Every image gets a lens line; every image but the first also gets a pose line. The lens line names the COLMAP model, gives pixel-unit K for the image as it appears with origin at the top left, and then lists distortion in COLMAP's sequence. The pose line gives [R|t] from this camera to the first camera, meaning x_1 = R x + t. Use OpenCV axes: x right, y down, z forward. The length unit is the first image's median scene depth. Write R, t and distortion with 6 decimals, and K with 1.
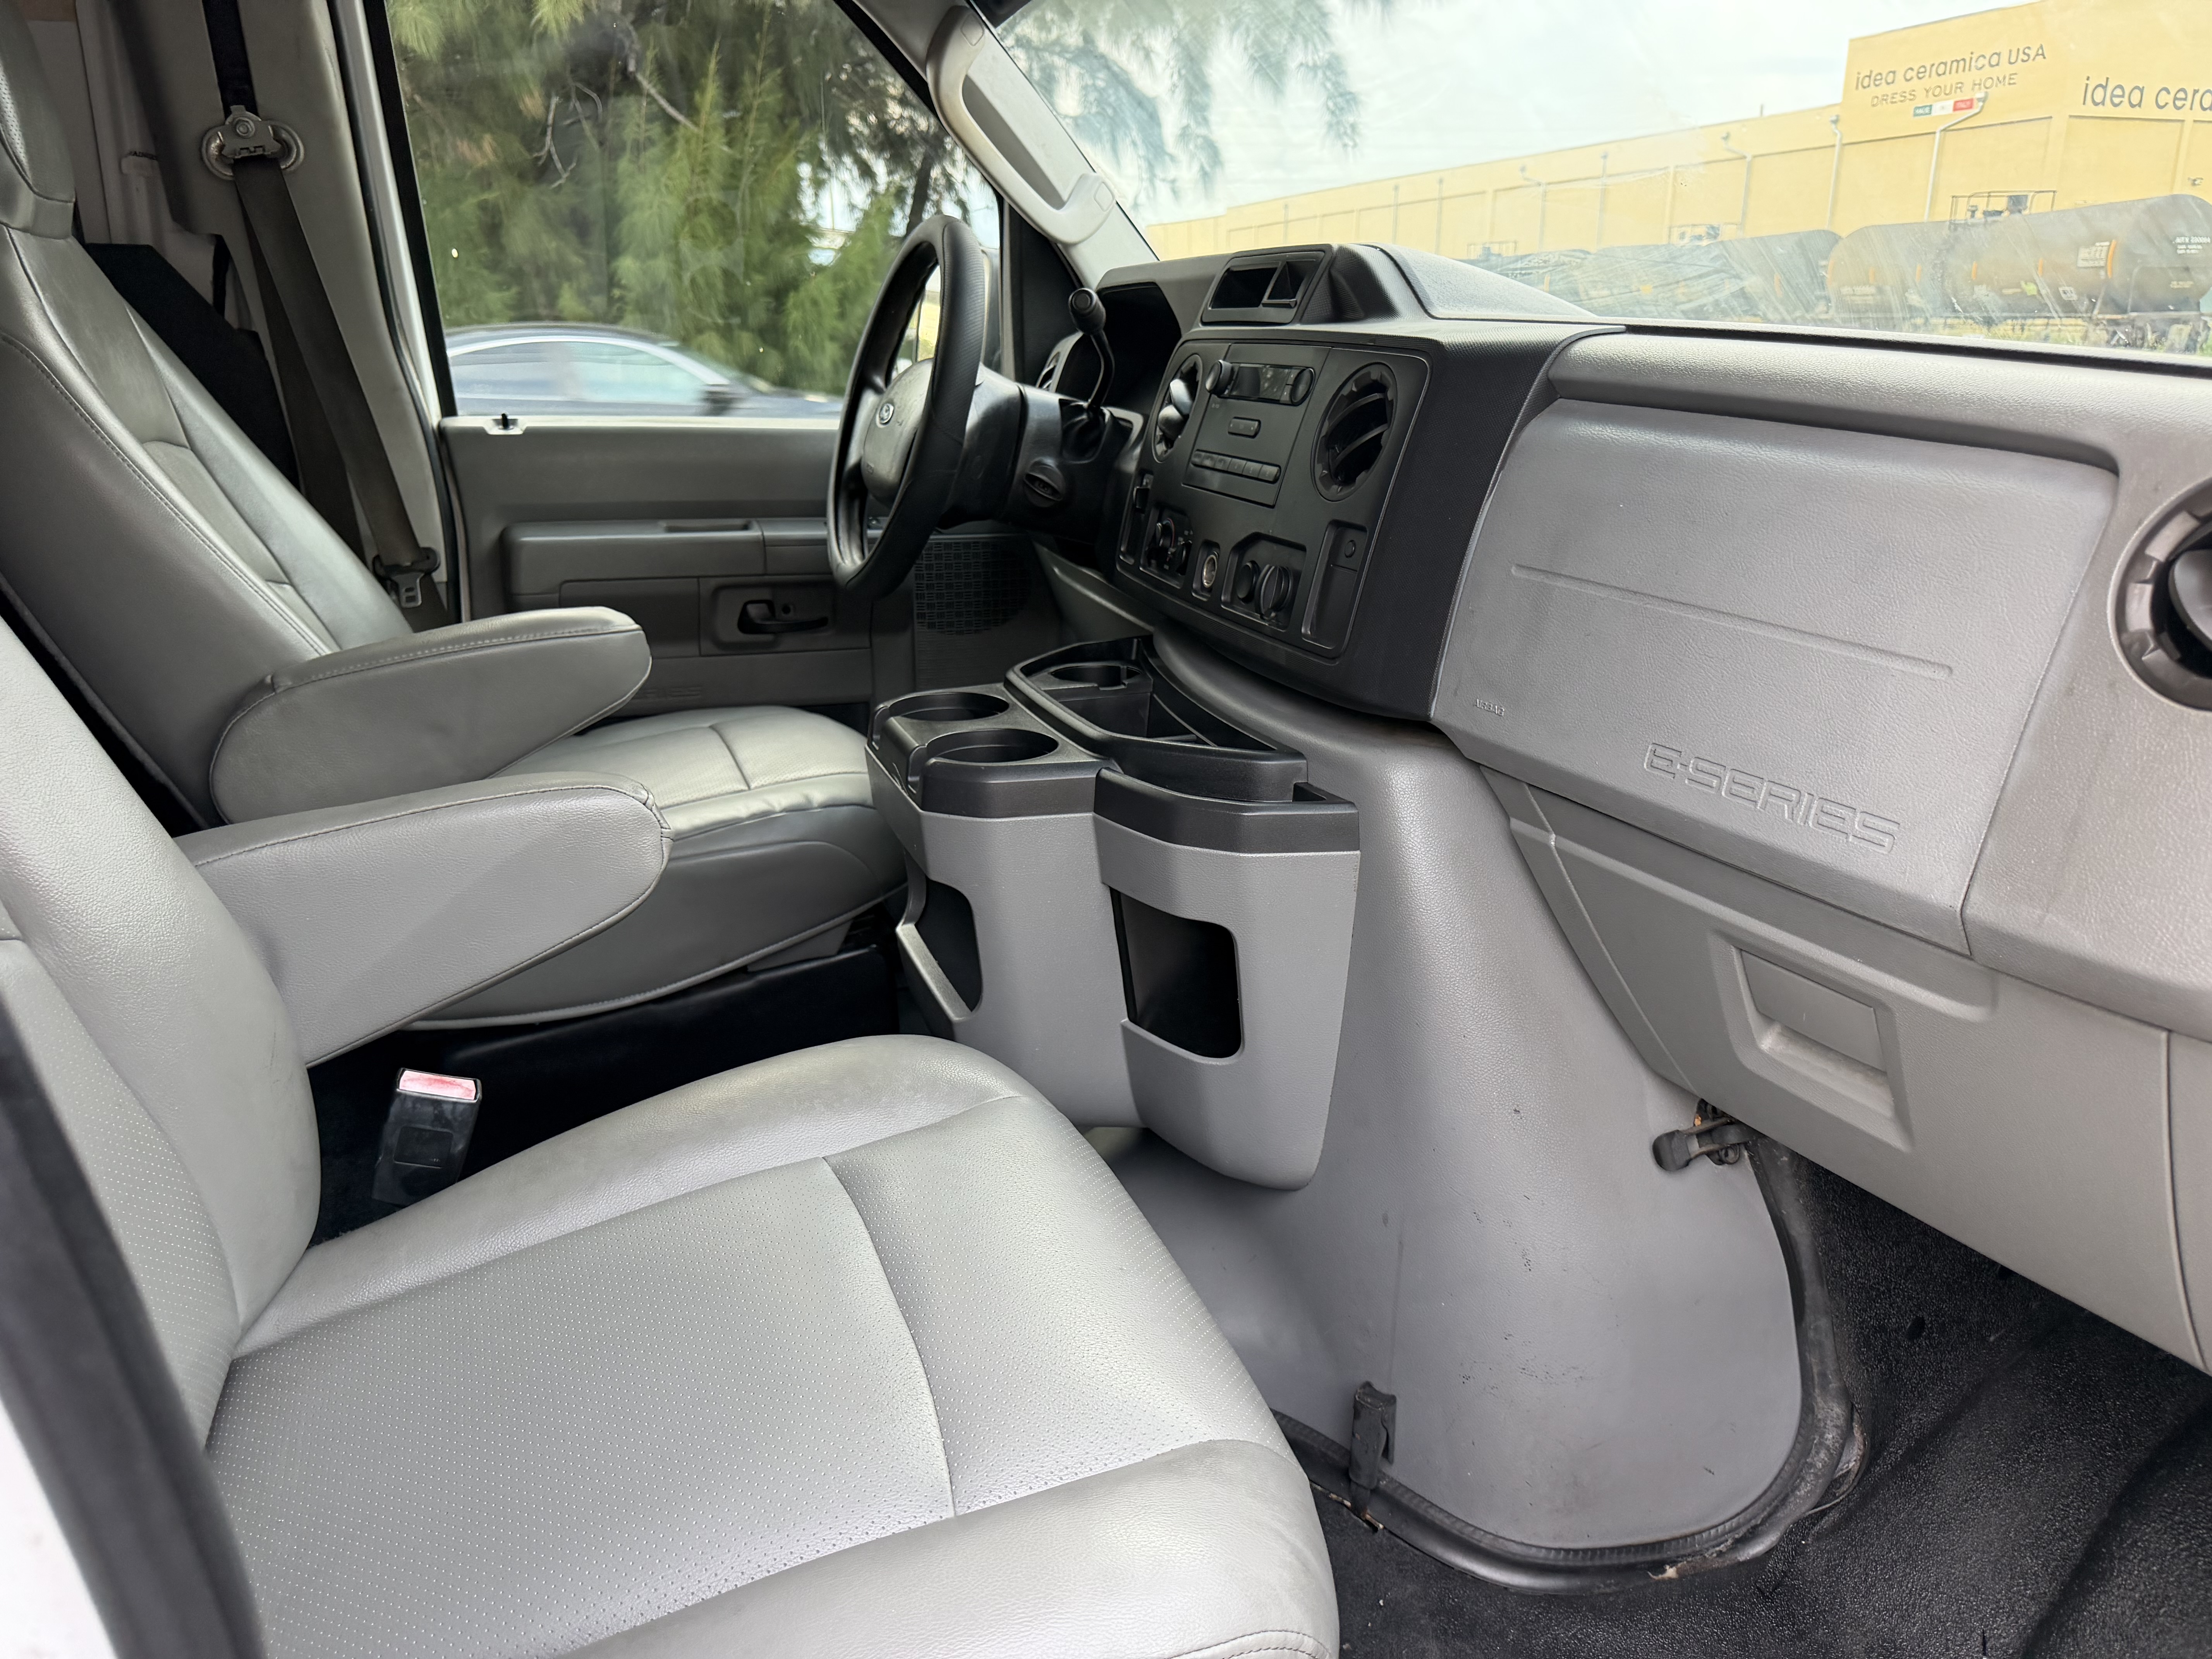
lens RADIAL K [[1561.0, 0, 1084.7], [0, 1561.0, 838.0], [0, 0, 1]] dist [0.104203, -0.191444]
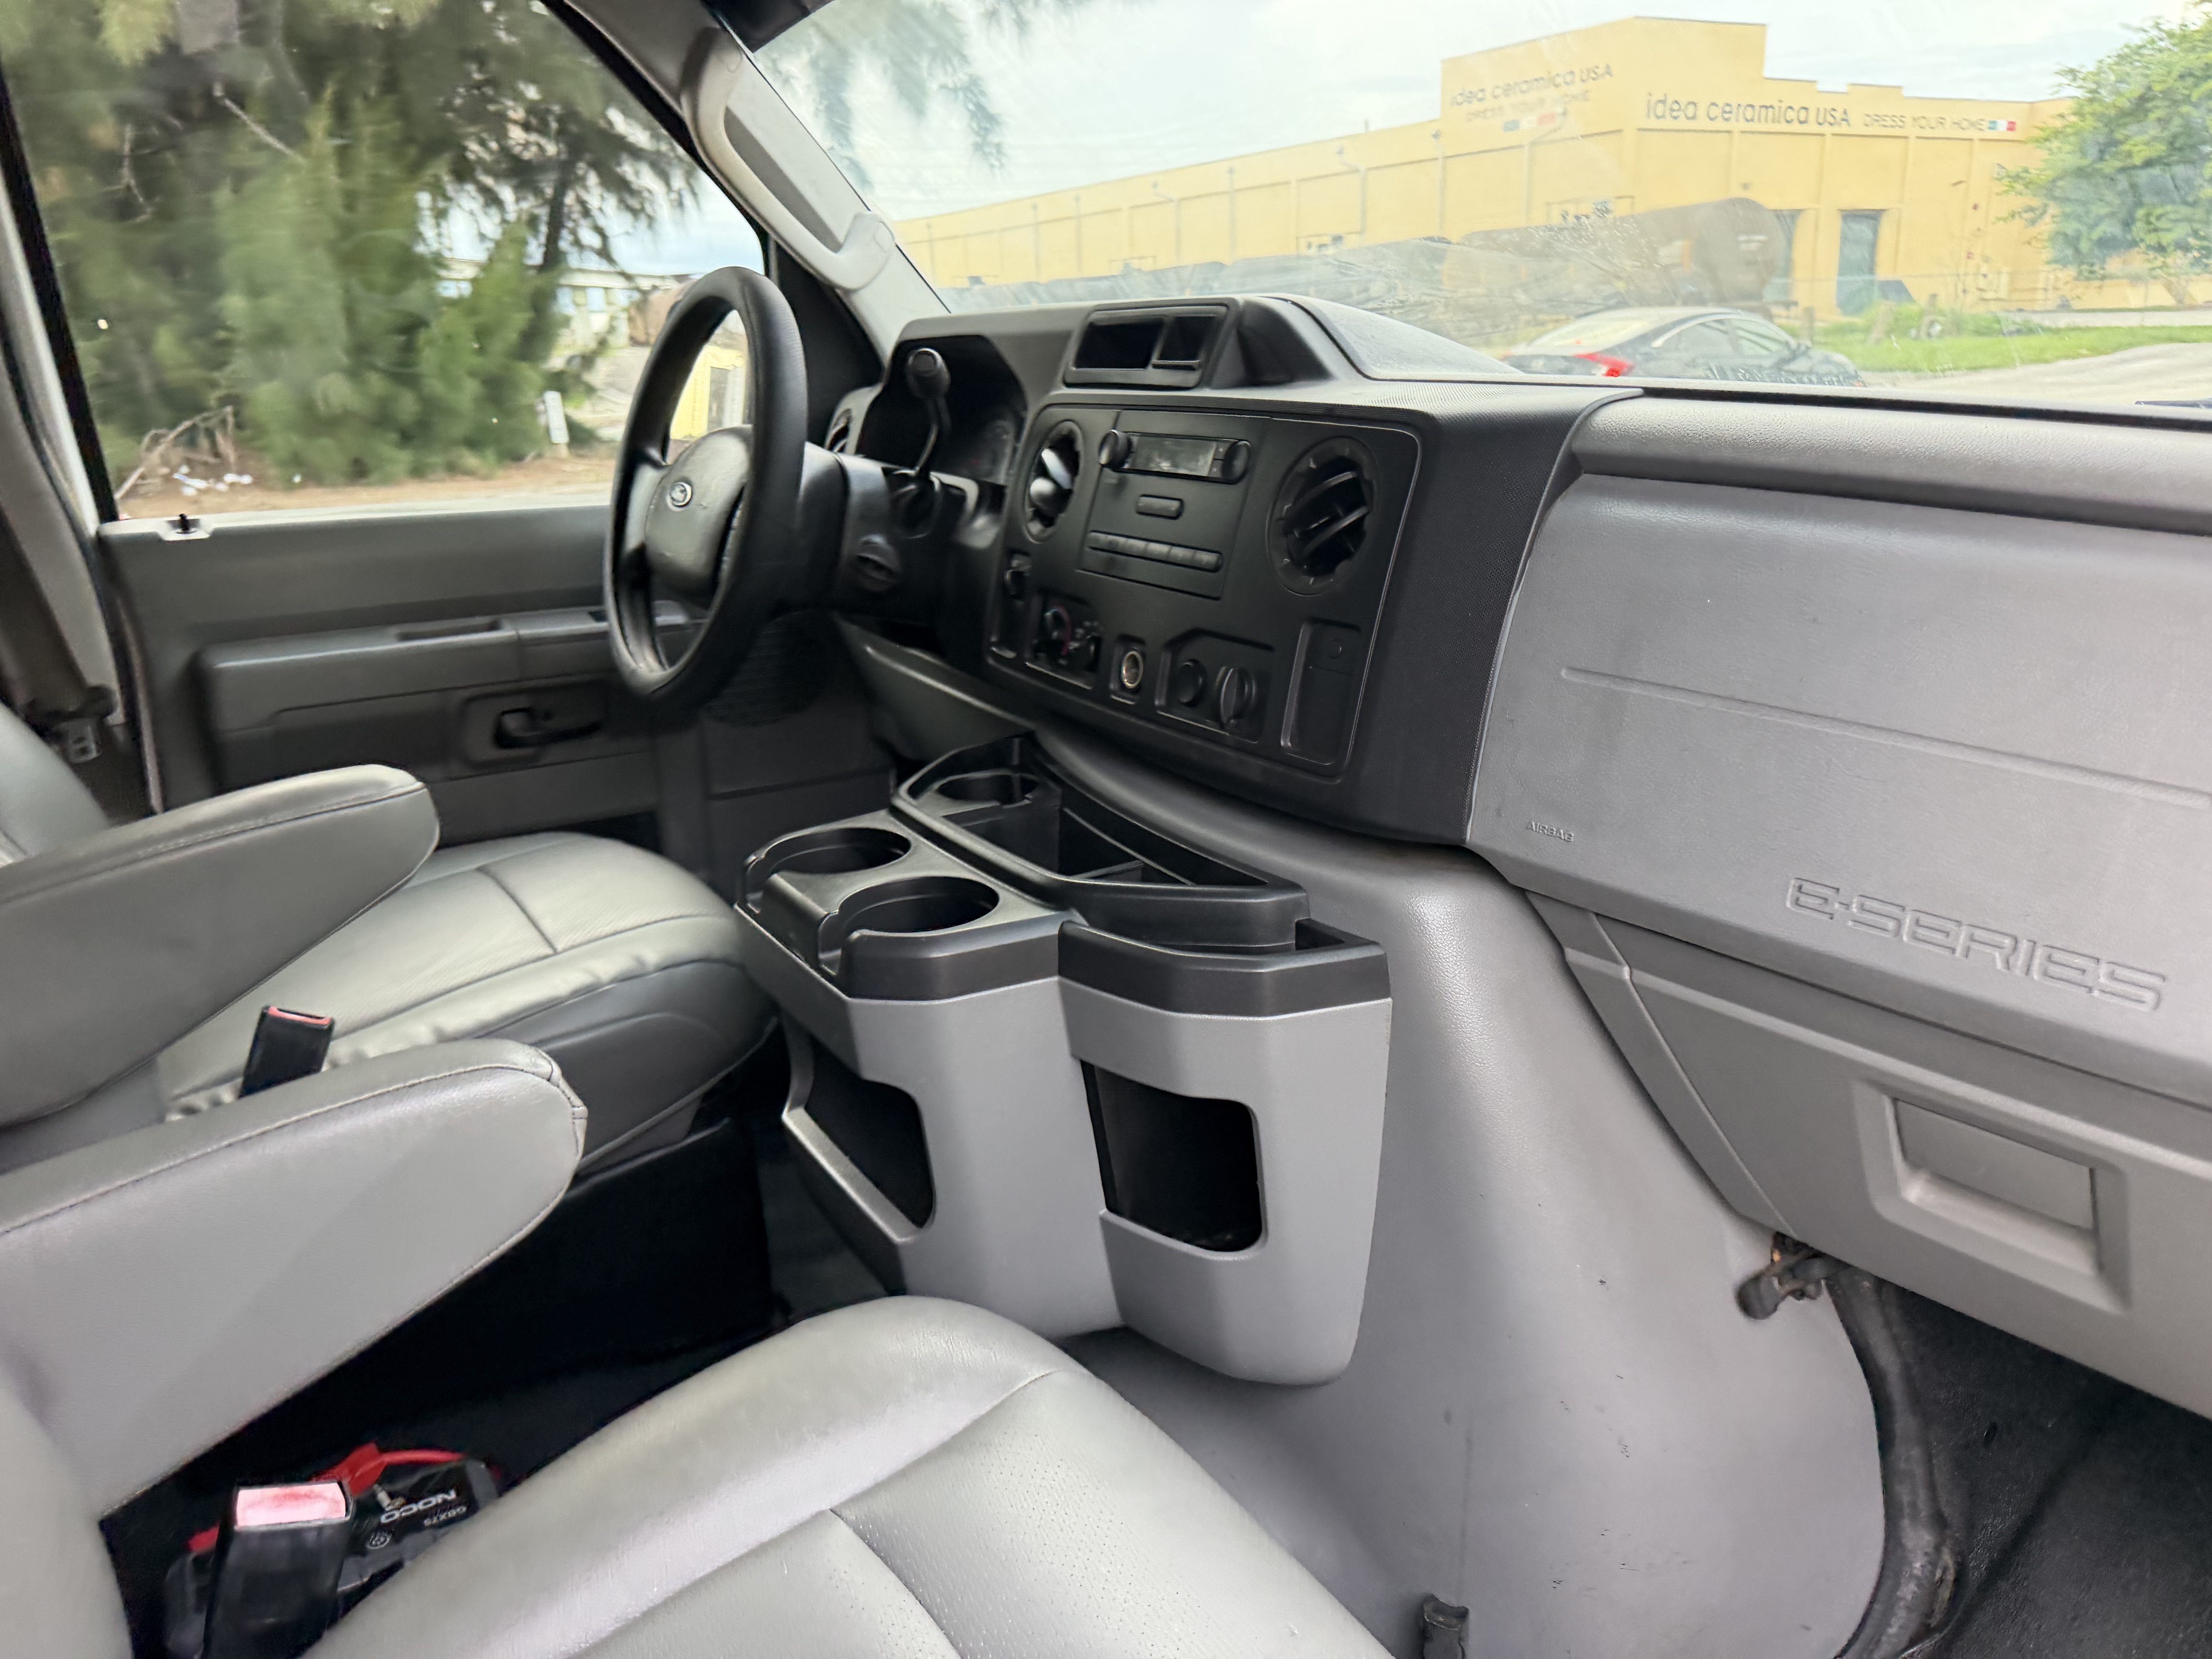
lens RADIAL K [[1572.6, 0, 1101.7], [0, 1572.6, 815.3], [0, 0, 1]] dist [0.050853, -0.079778]
pose [[0.975229, -0.094267, 0.200105, -0.124209], [0.099001, 0.994992, -0.013759, -0.083477], [-0.197806, 0.033229, 0.979678, 0.159383]]
